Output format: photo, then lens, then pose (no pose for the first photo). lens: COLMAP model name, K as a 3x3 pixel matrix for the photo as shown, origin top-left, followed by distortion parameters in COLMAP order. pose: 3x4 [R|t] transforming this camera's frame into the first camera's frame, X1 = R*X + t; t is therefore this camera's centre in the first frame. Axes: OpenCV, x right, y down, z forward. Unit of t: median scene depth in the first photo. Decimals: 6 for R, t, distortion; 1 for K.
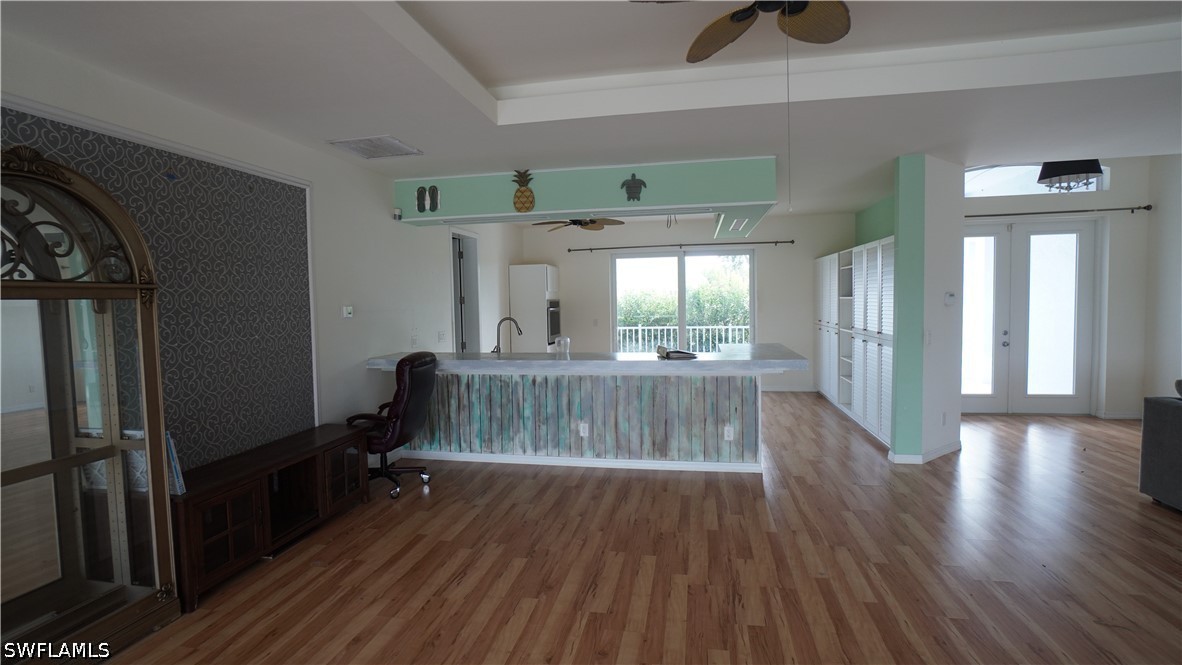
lens RADIAL K [[552.7, 0, 591.2], [0, 552.7, 328.4], [0, 0, 1]] dist [-0.001599, 0.001030]
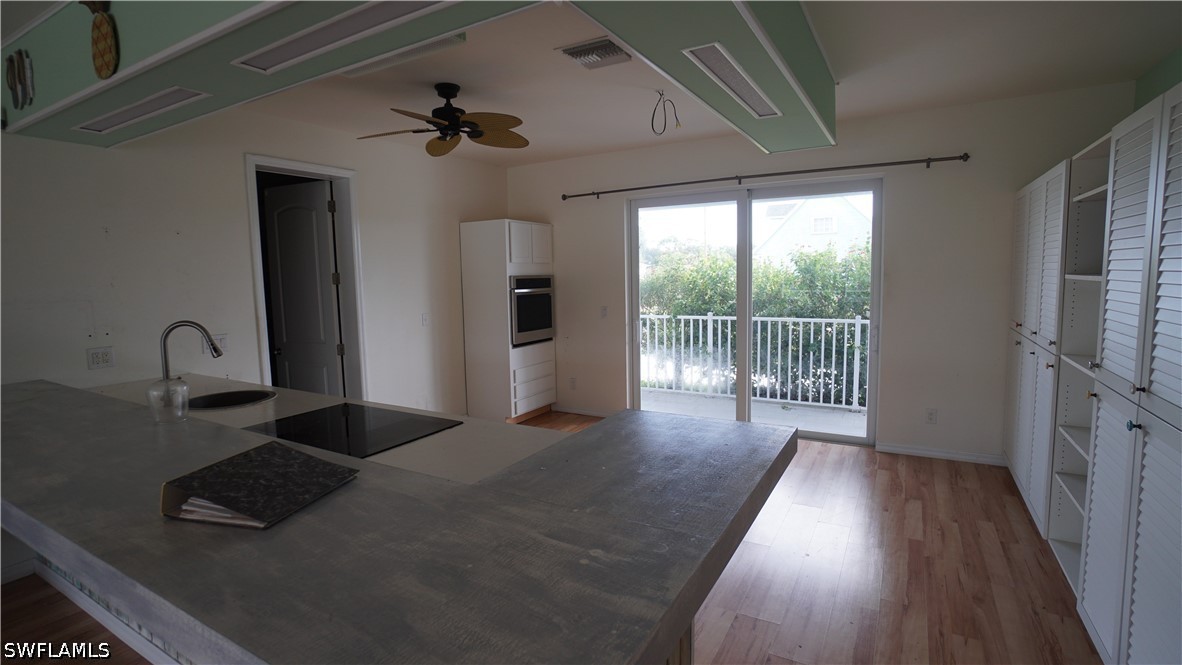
lens RADIAL K [[552.7, 0, 588.8], [0, 552.7, 332.3], [0, 0, 1]] dist [-0.001599, 0.001030]
pose [[0.940028, 0.037234, -0.339060, 0.222538], [-0.016549, 0.997832, 0.063697, -0.029408], [0.340696, -0.054266, 0.938606, 0.431148]]
